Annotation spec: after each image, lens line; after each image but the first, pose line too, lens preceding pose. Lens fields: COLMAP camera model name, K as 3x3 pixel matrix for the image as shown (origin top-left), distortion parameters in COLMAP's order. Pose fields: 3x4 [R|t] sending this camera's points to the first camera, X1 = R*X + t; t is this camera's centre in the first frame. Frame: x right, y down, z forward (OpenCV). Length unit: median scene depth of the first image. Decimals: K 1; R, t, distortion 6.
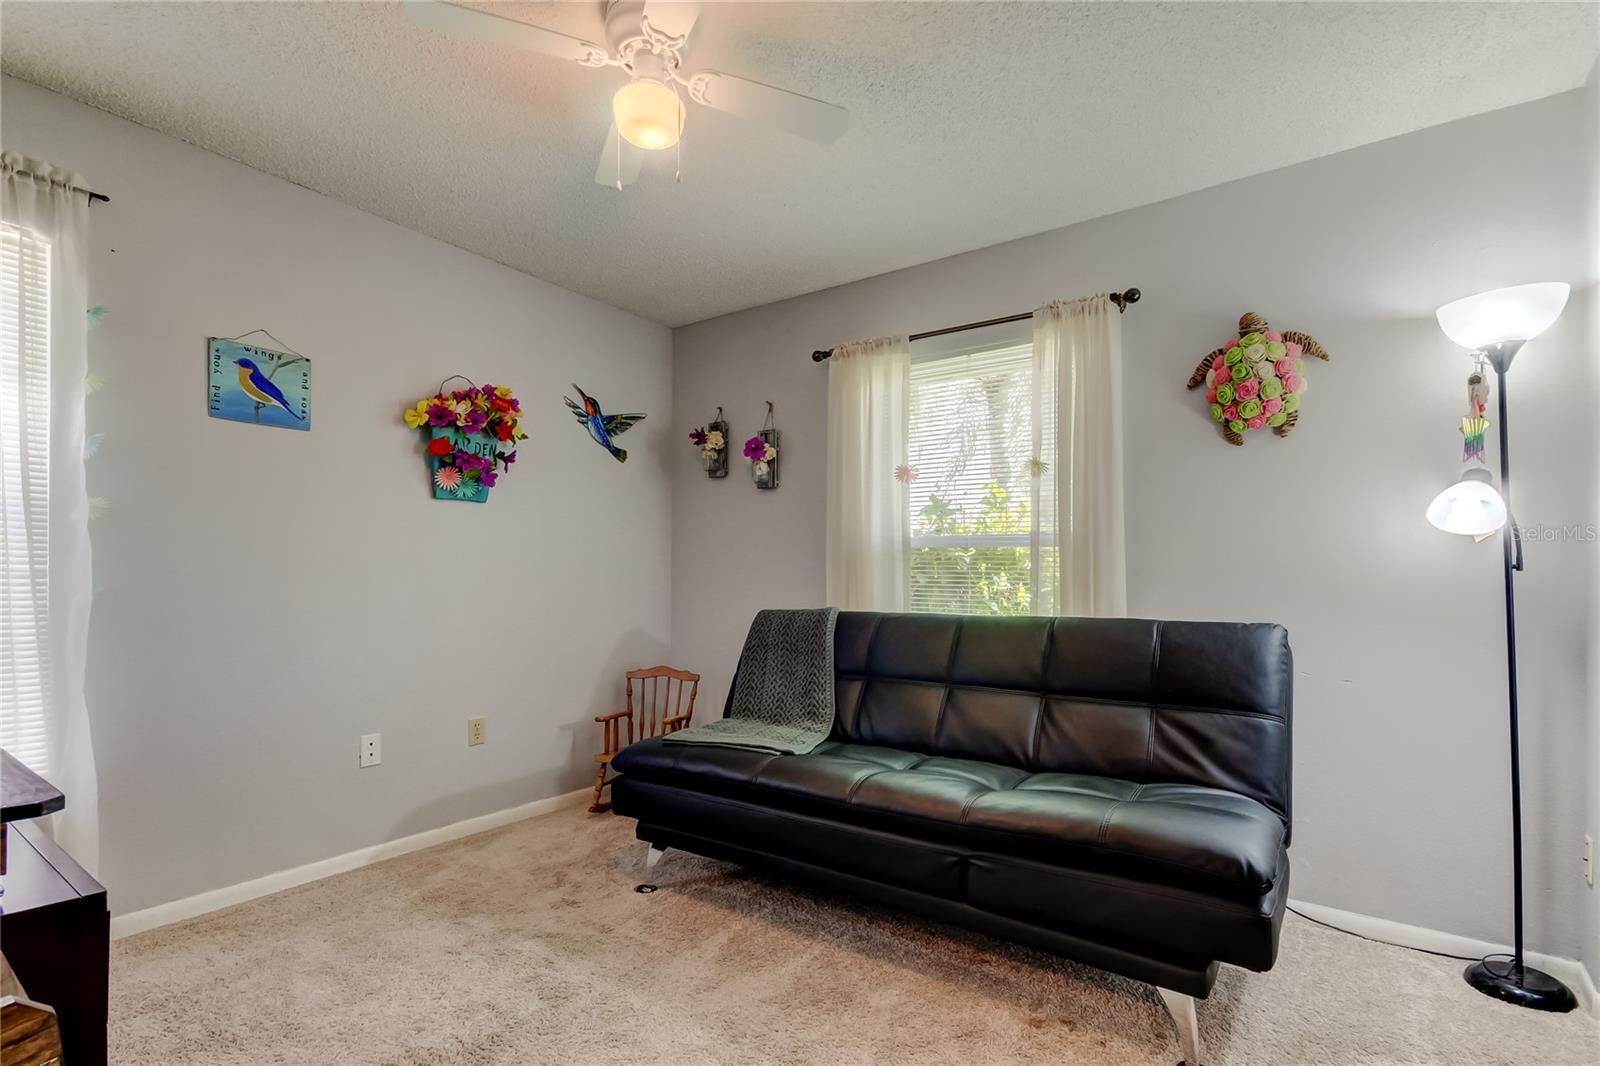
lens RADIAL K [[745.4, 0, 815.1], [0, 745.4, 568.2], [0, 0, 1]] dist [0.014931, -0.000237]
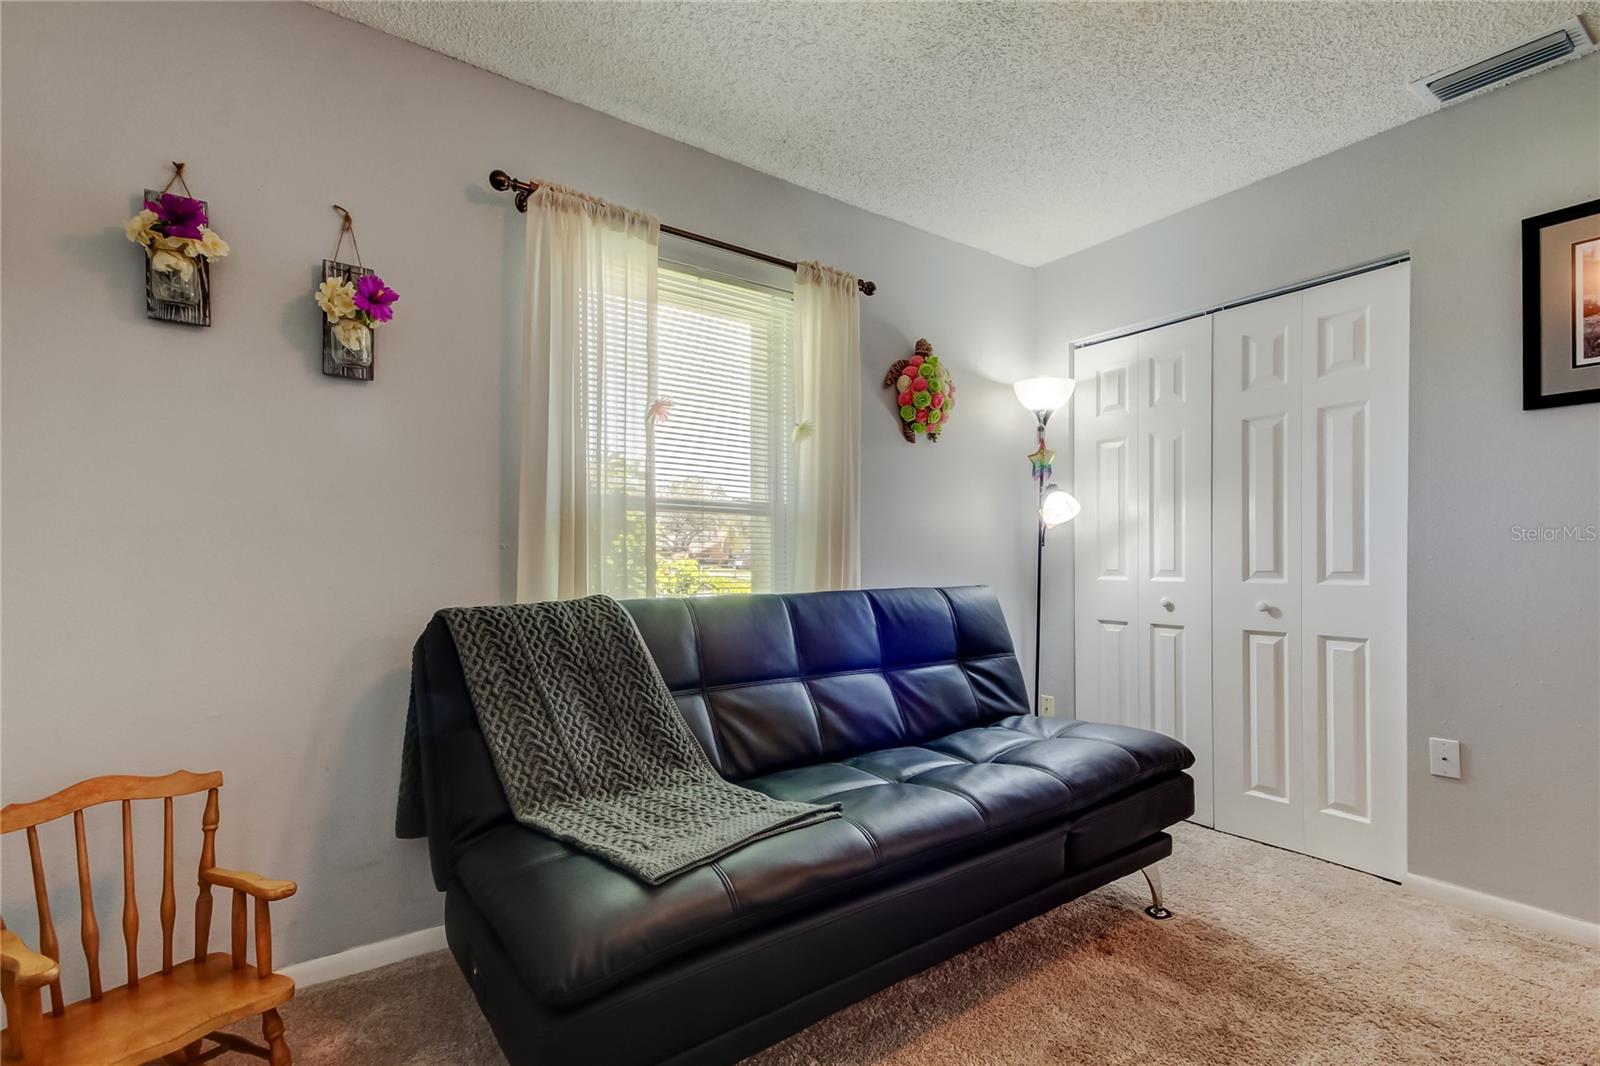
lens RADIAL K [[745.4, 0, 798.1], [0, 745.4, 544.8], [0, 0, 1]] dist [0.014931, -0.000237]
pose [[0.332845, 0.004905, 0.942969, -0.593359], [-0.016182, 0.999869, 0.000511, 0.005636], [-0.942843, -0.015430, 0.332880, 0.695184]]
